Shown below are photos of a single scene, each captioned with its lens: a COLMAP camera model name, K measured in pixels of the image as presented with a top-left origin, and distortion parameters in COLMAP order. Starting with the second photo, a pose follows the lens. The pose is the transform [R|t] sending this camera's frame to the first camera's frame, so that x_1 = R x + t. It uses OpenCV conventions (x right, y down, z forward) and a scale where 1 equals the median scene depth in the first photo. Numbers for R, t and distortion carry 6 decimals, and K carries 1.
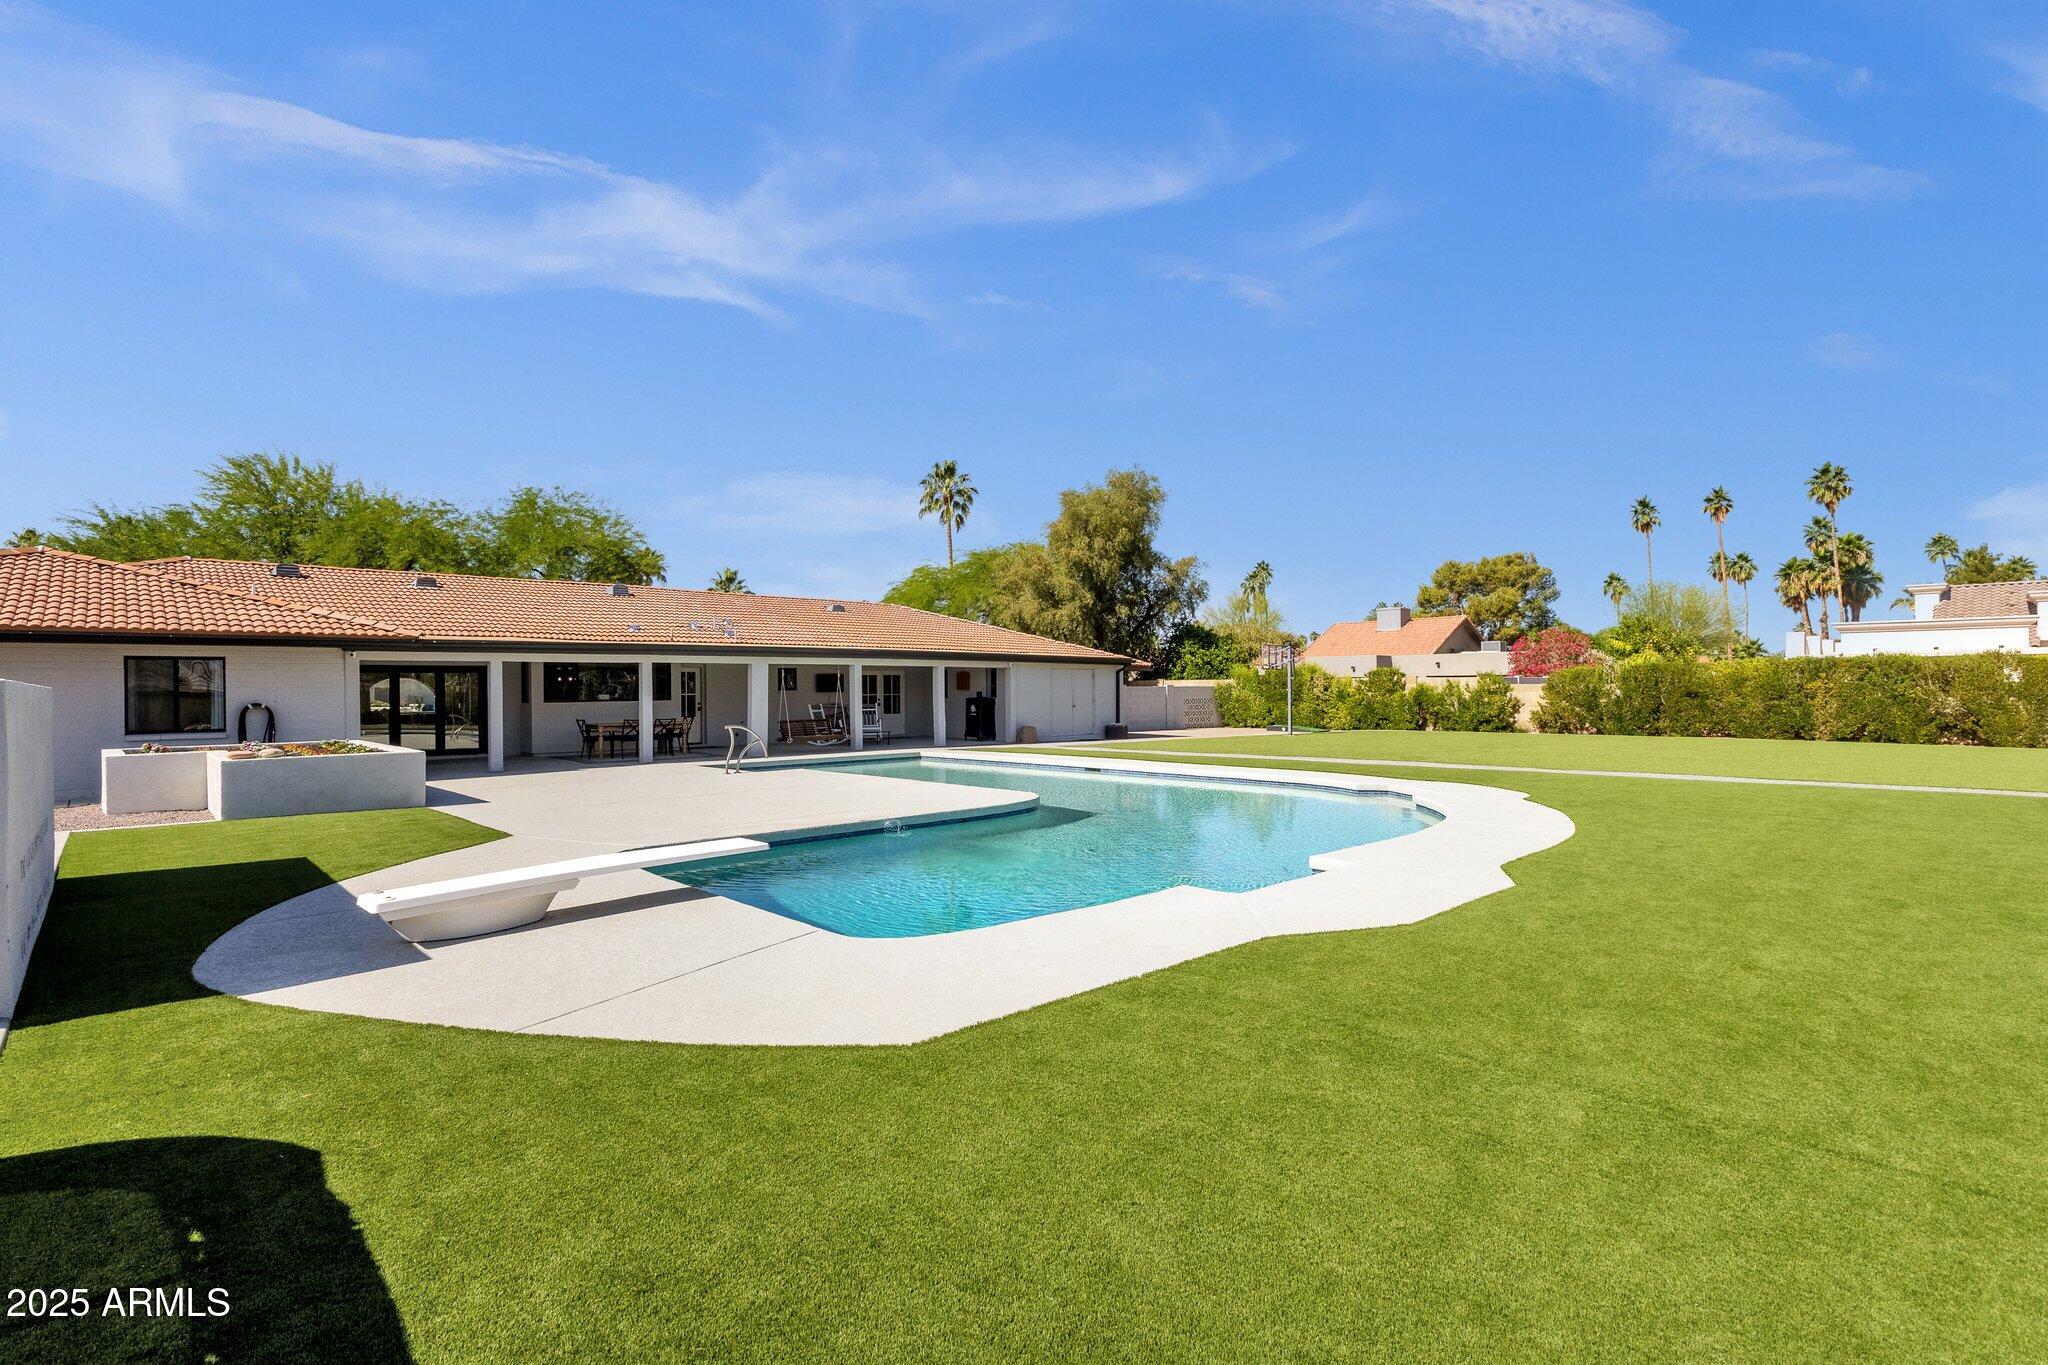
lens RADIAL K [[1006.1, 0, 1024.0], [0, 1006.1, 682.5], [0, 0, 1]] dist [-0.000507, -0.000122]
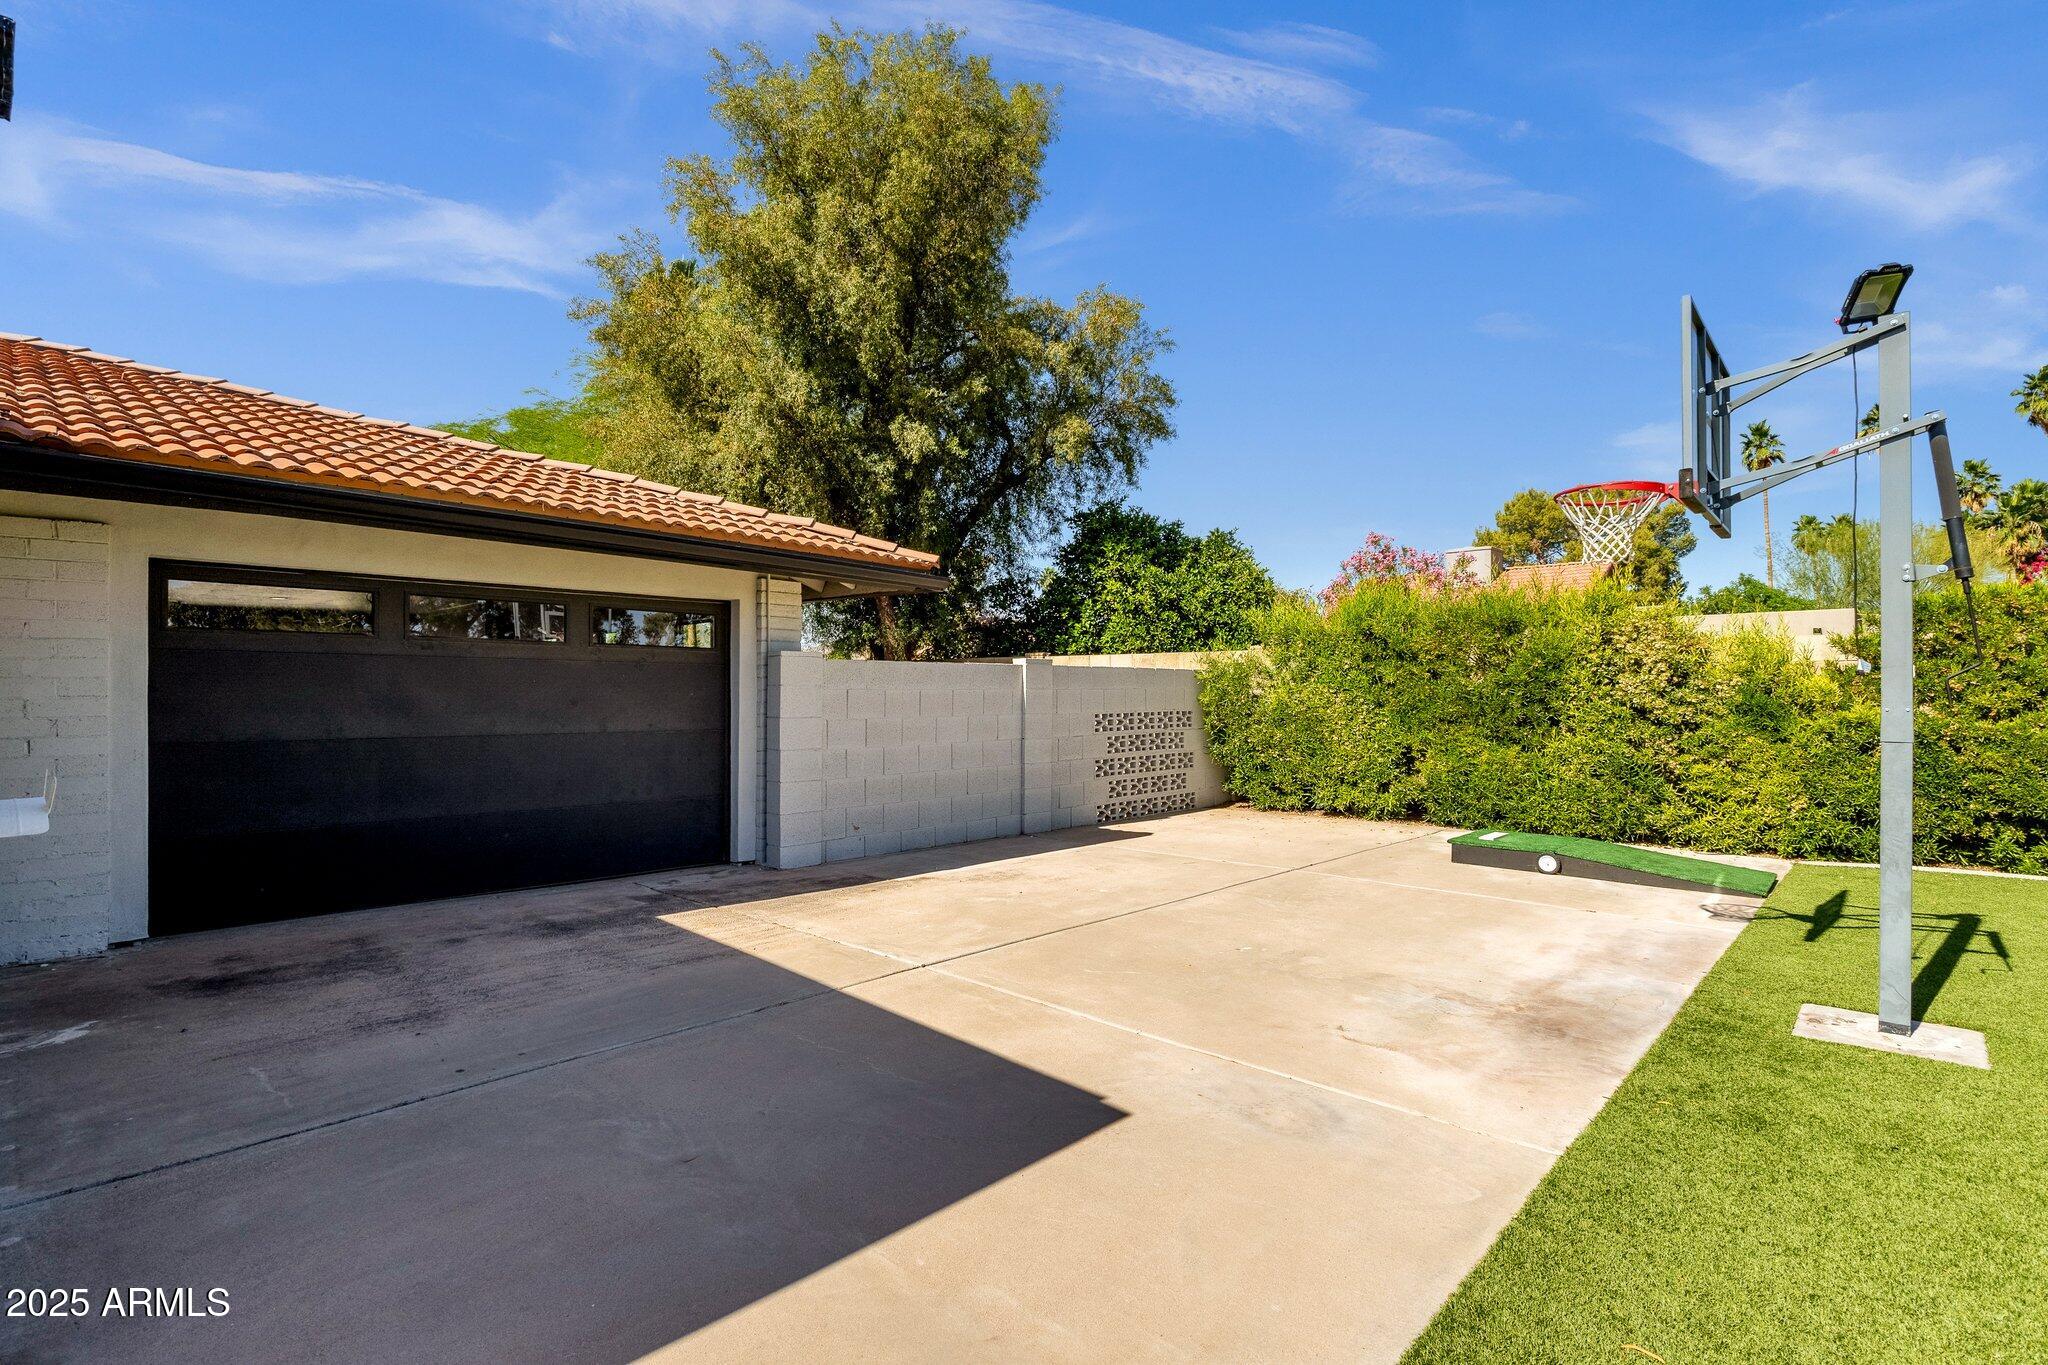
lens RADIAL K [[1002.1, 0, 1024.0], [0, 1002.1, 682.5], [0, 0, 1]] dist [-0.000870, 0.000132]
pose [[0.998012, 0.006764, 0.062659, 0.112944], [-0.006646, 0.999976, -0.002100, 0.007866], [-0.062672, 0.001680, 0.998033, 0.670116]]
